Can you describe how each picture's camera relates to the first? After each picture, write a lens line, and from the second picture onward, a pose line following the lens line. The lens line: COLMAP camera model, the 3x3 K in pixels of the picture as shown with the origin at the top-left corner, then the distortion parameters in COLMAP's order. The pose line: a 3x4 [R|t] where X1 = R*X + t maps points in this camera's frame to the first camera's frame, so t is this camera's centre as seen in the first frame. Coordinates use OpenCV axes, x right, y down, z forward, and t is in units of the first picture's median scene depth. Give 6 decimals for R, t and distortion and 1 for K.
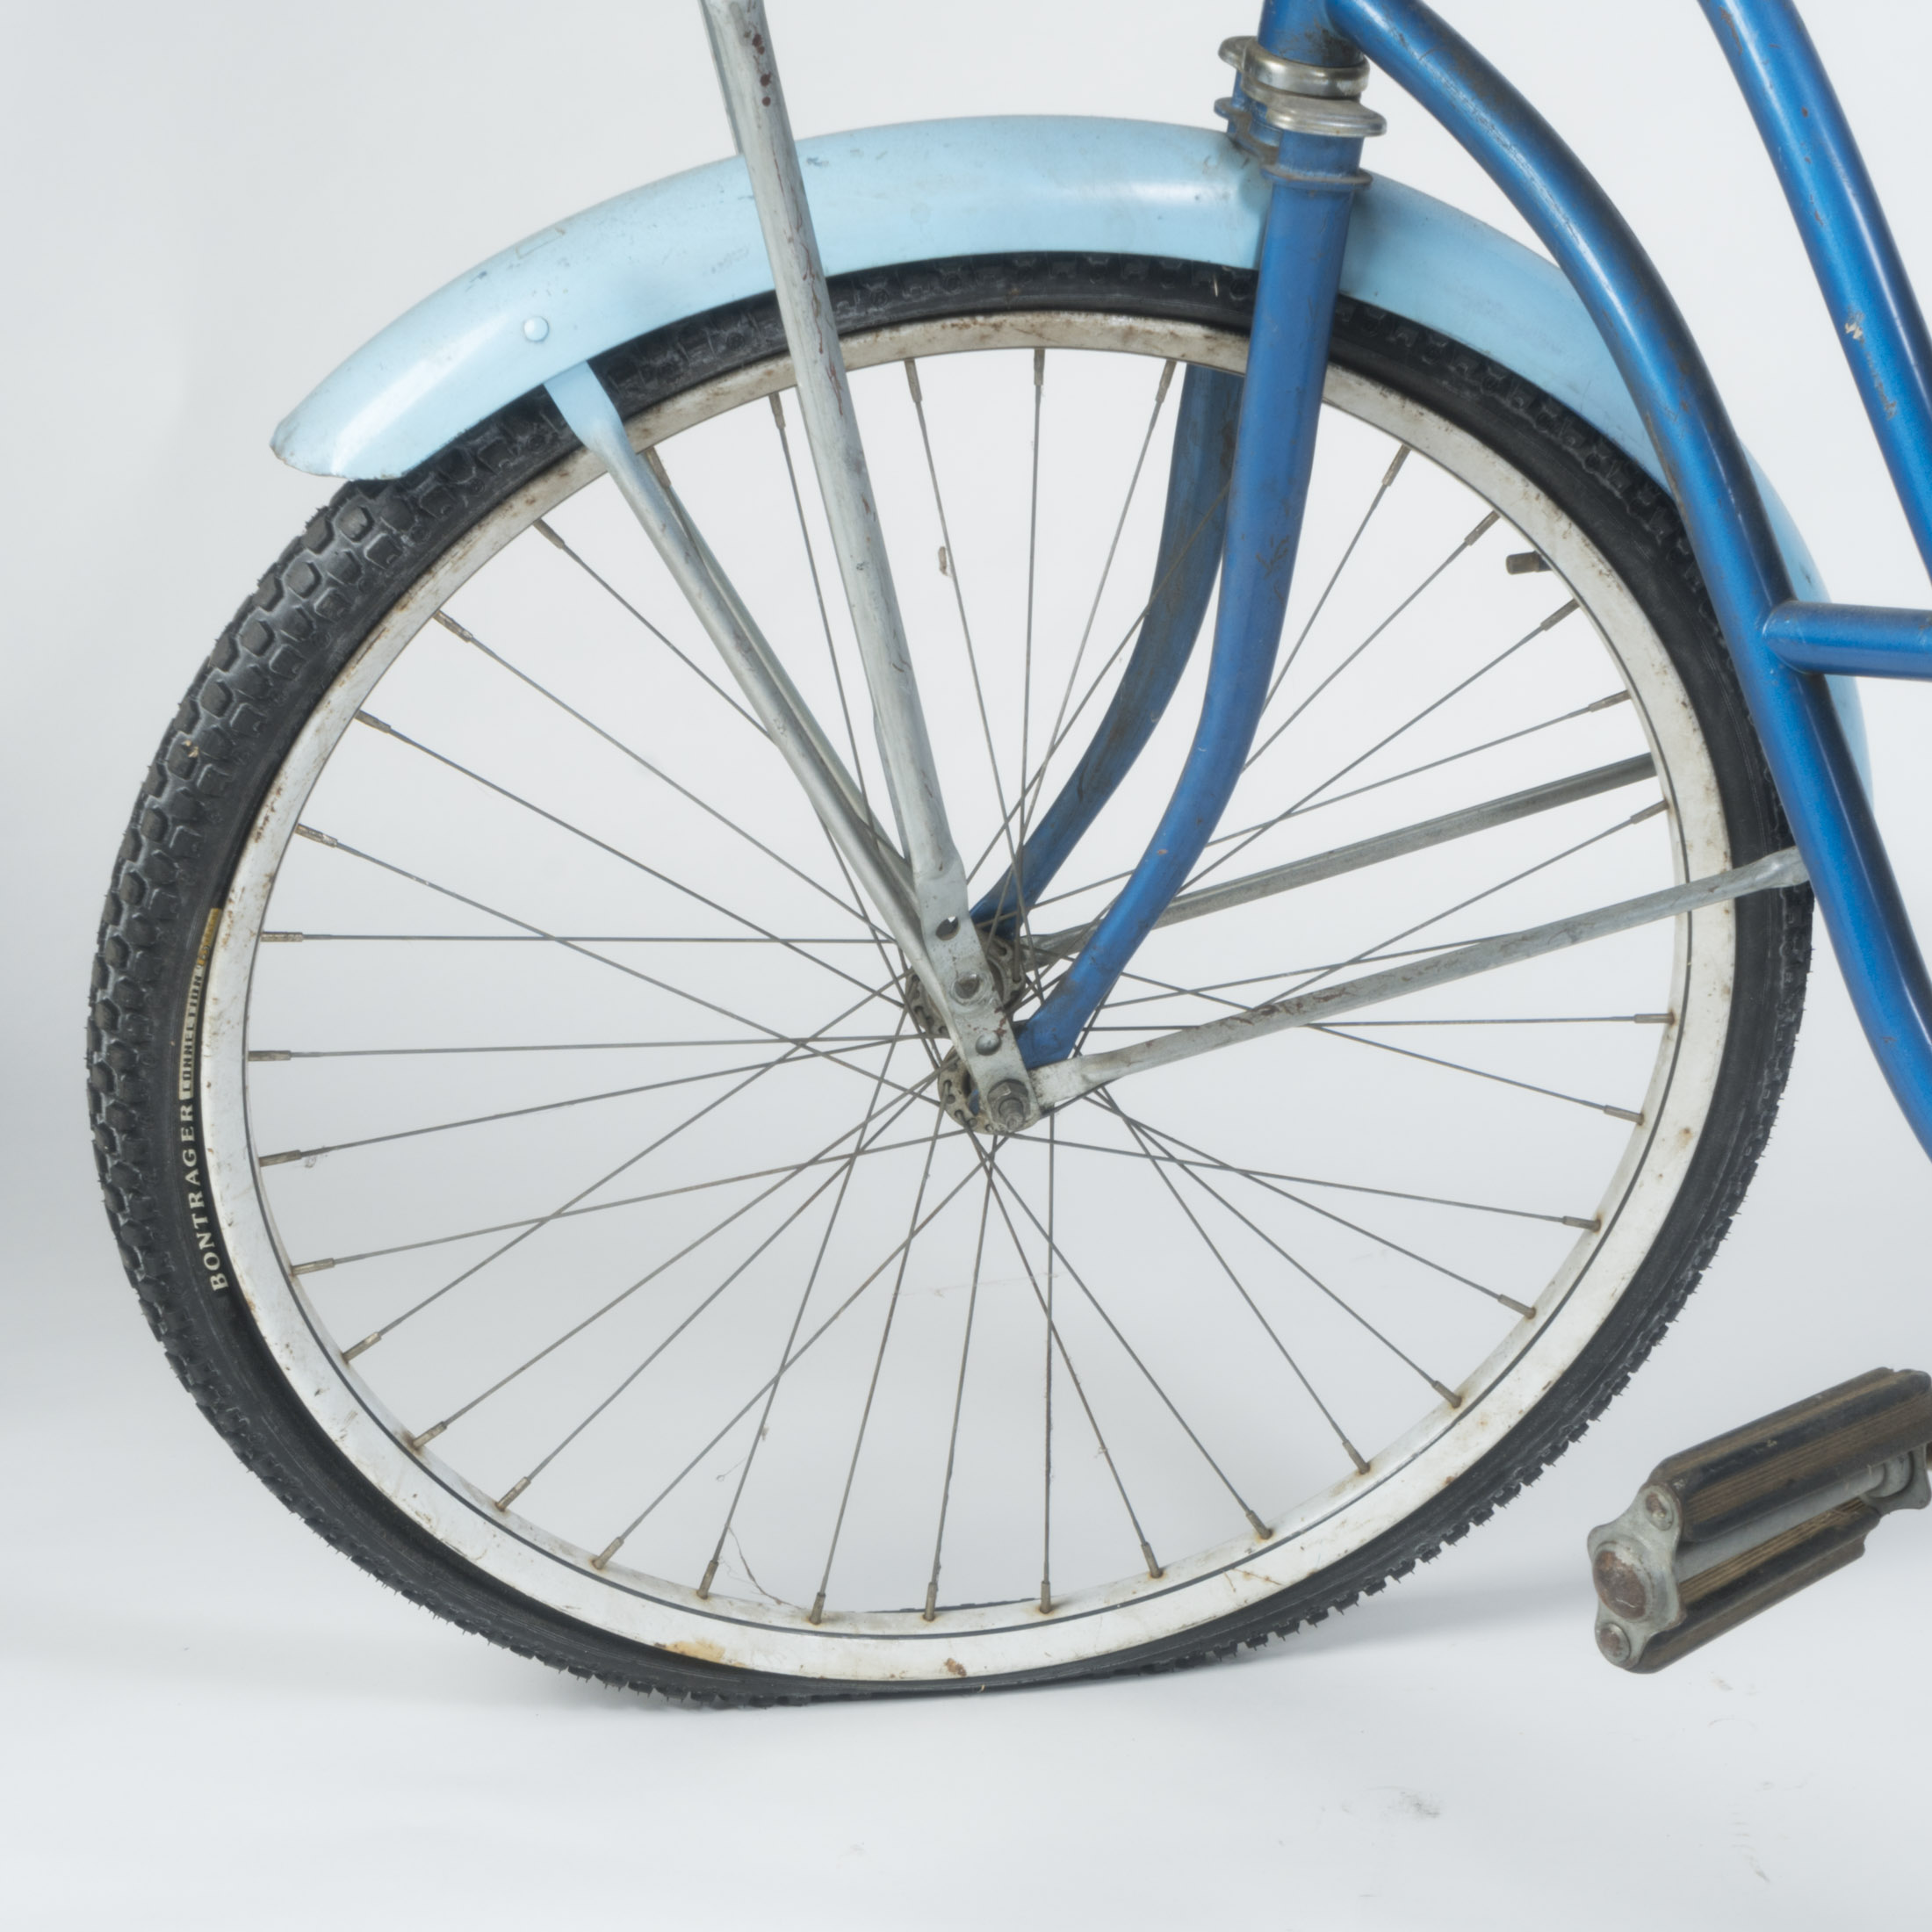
lens RADIAL K [[4581.2, 0, 1015.2], [0, 4581.2, 984.8], [0, 0, 1]] dist [-0.018756, 0.000000]
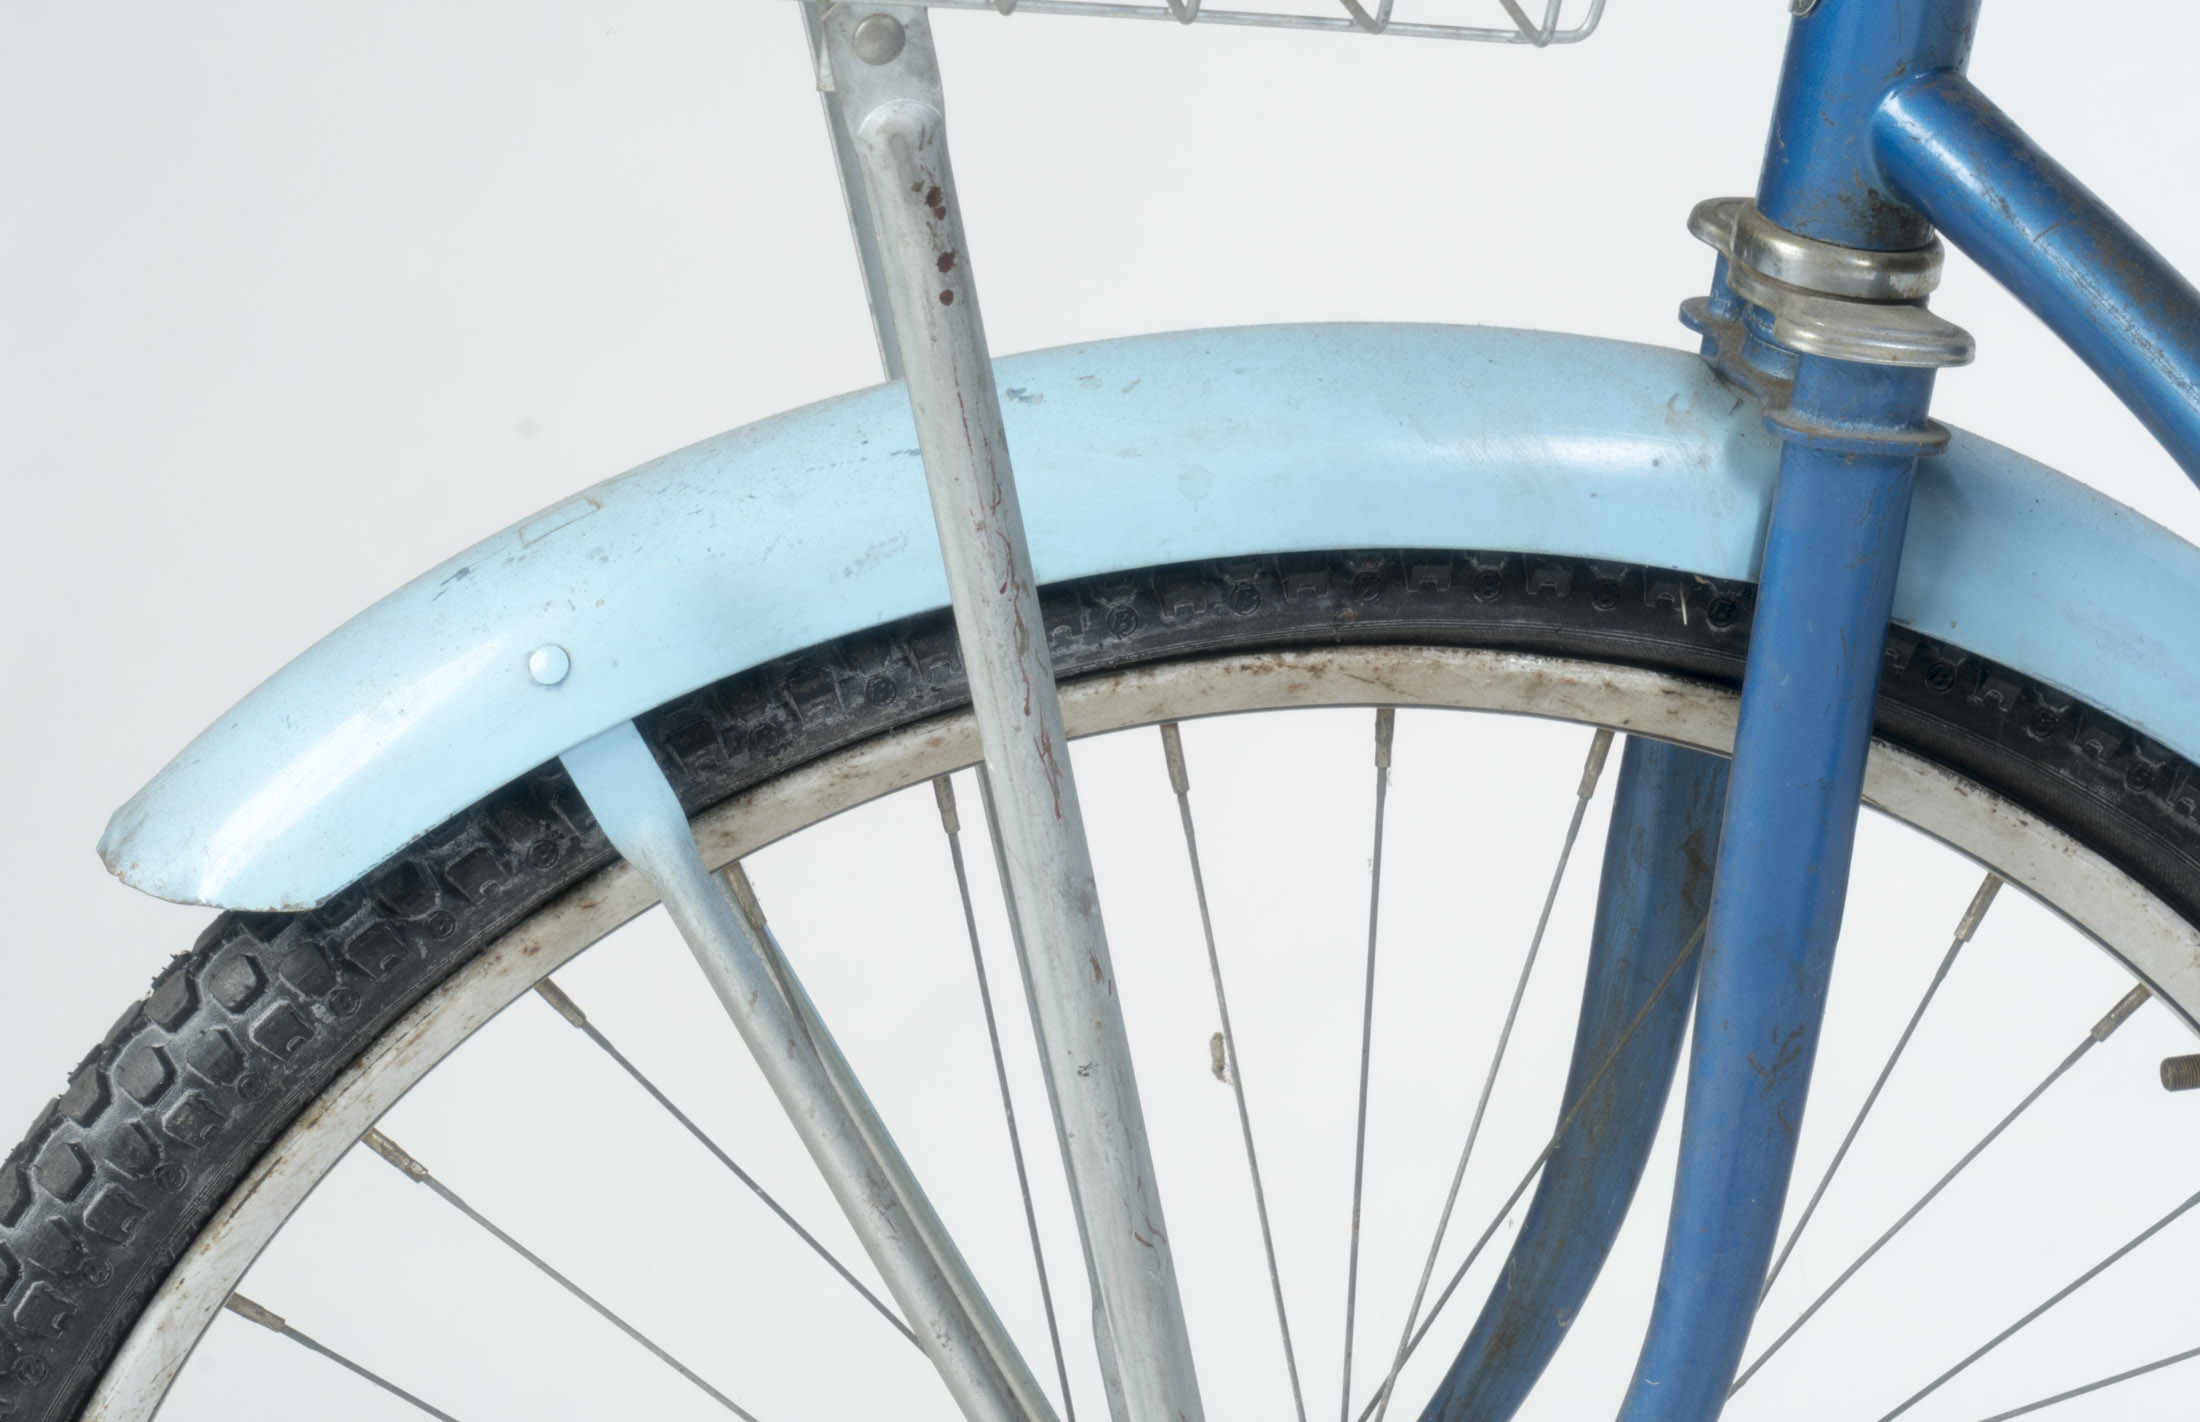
lens RADIAL K [[6911.1, 0, 1104.0], [0, 6911.1, 704.5], [0, 0, 1]] dist [0.031913, 0.000000]
pose [[0.999731, 0.014364, -0.018214, -0.015366], [-0.016563, 0.991767, -0.126981, -0.024270], [0.016240, 0.127248, 0.991738, 0.104976]]
